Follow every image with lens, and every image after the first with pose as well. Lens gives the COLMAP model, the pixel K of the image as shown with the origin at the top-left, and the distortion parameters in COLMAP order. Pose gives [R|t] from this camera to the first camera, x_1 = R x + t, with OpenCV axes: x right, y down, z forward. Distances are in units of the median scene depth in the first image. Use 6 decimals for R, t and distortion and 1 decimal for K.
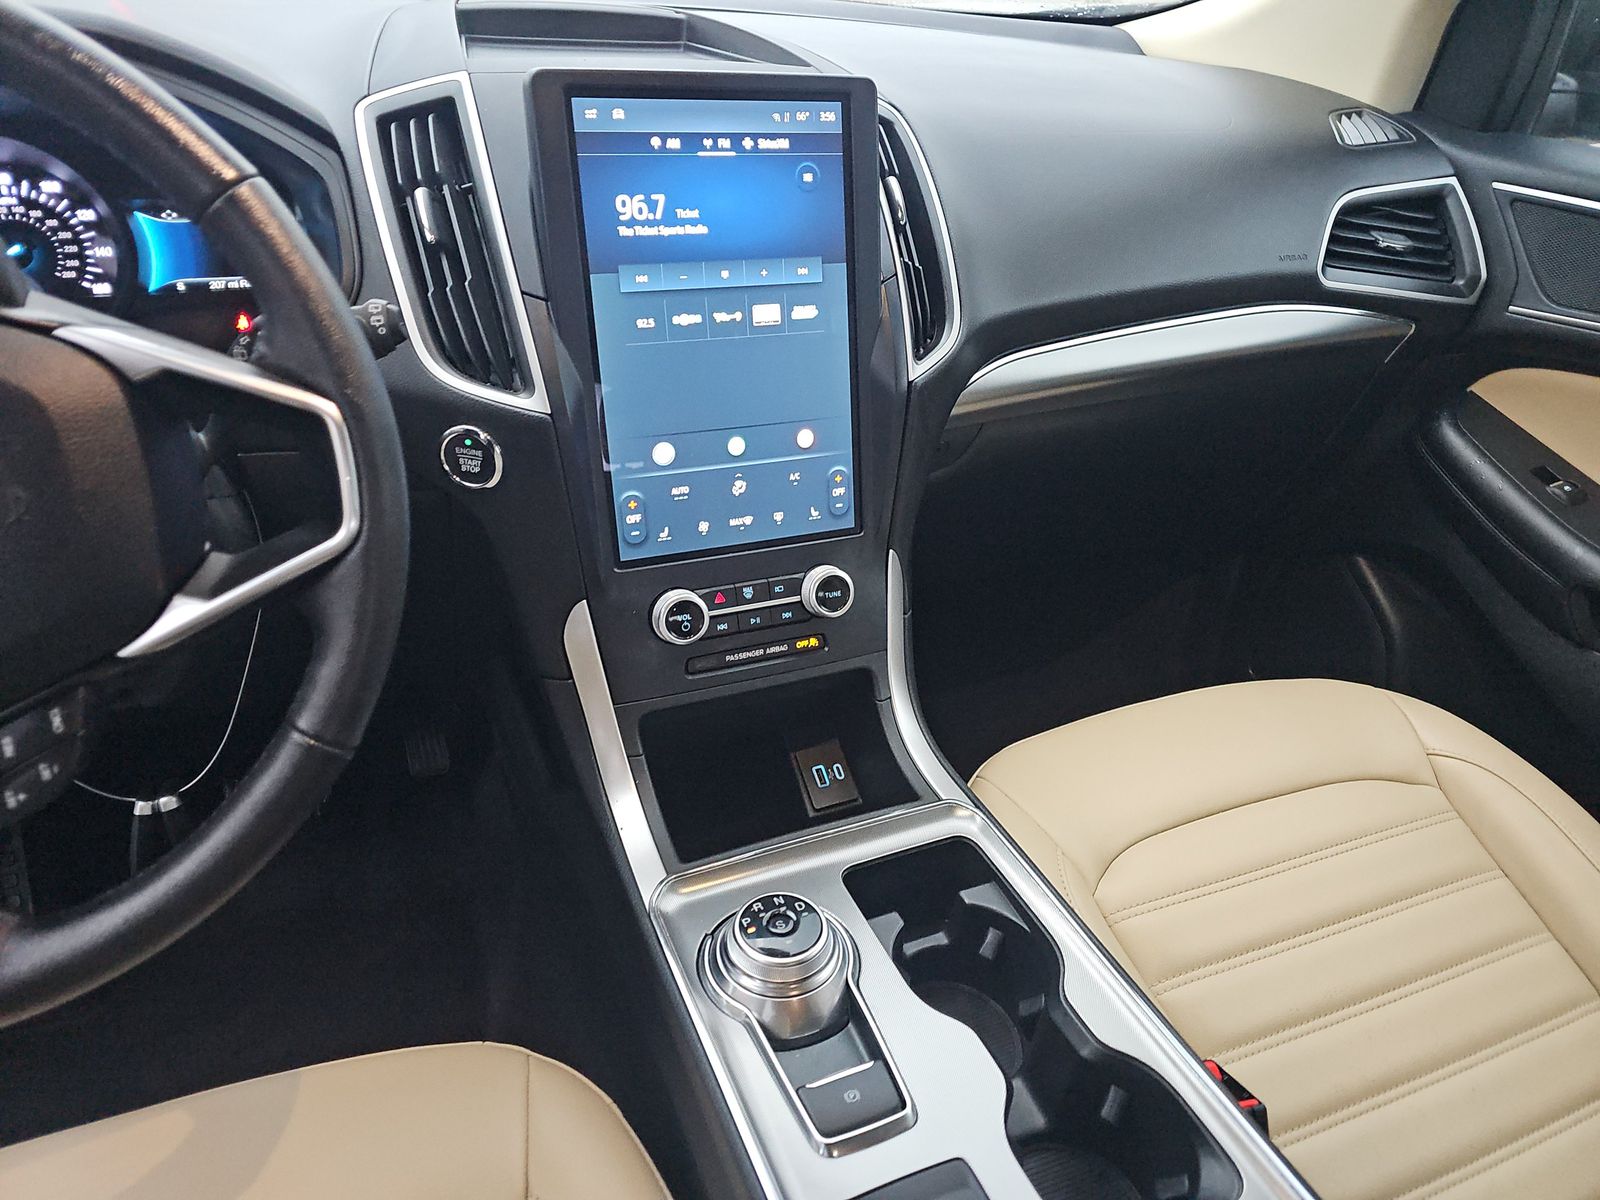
lens RADIAL K [[1094.0, 0, 799.2], [0, 1094.0, 610.7], [0, 0, 1]] dist [0.088106, -0.098075]
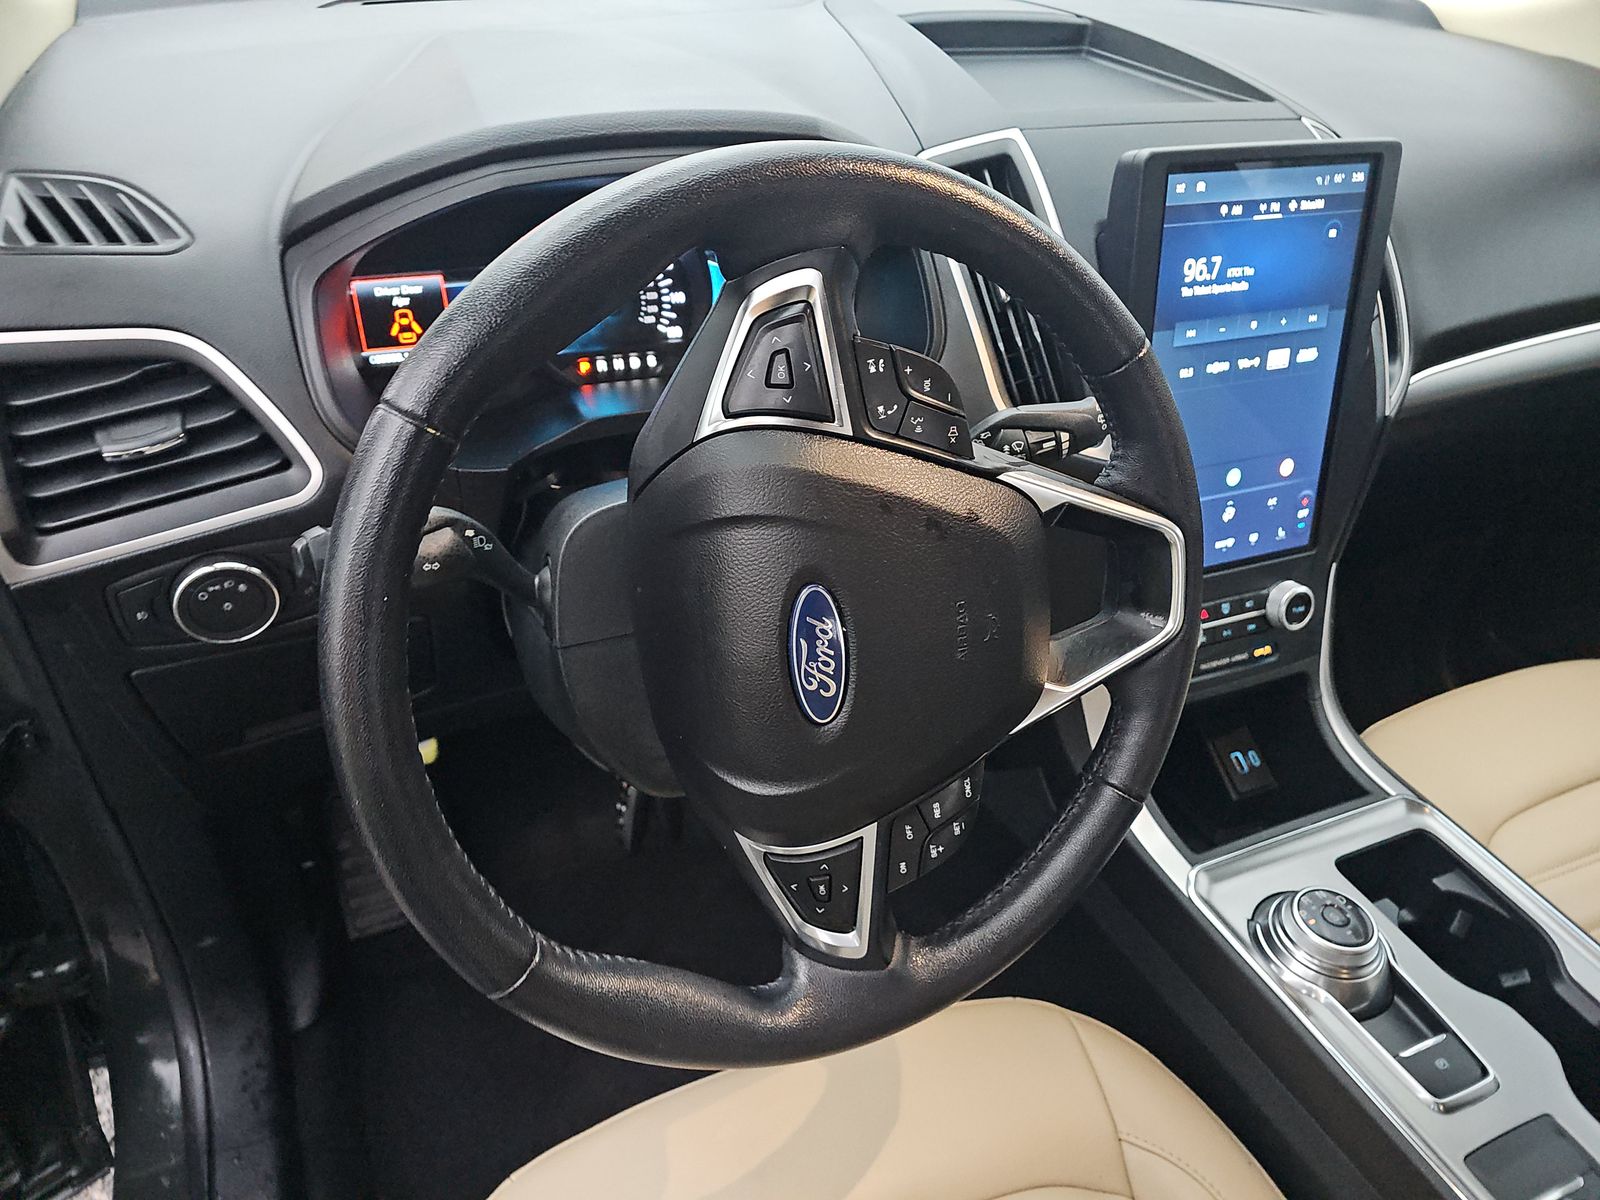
lens RADIAL K [[1094.0, 0, 799.2], [0, 1094.0, 610.7], [0, 0, 1]] dist [0.088106, -0.098075]
pose [[0.999719, 0.010002, 0.021473, -0.532462], [-0.012165, 0.994596, 0.103107, -0.131871], [-0.020325, -0.103339, 0.994438, -0.107467]]
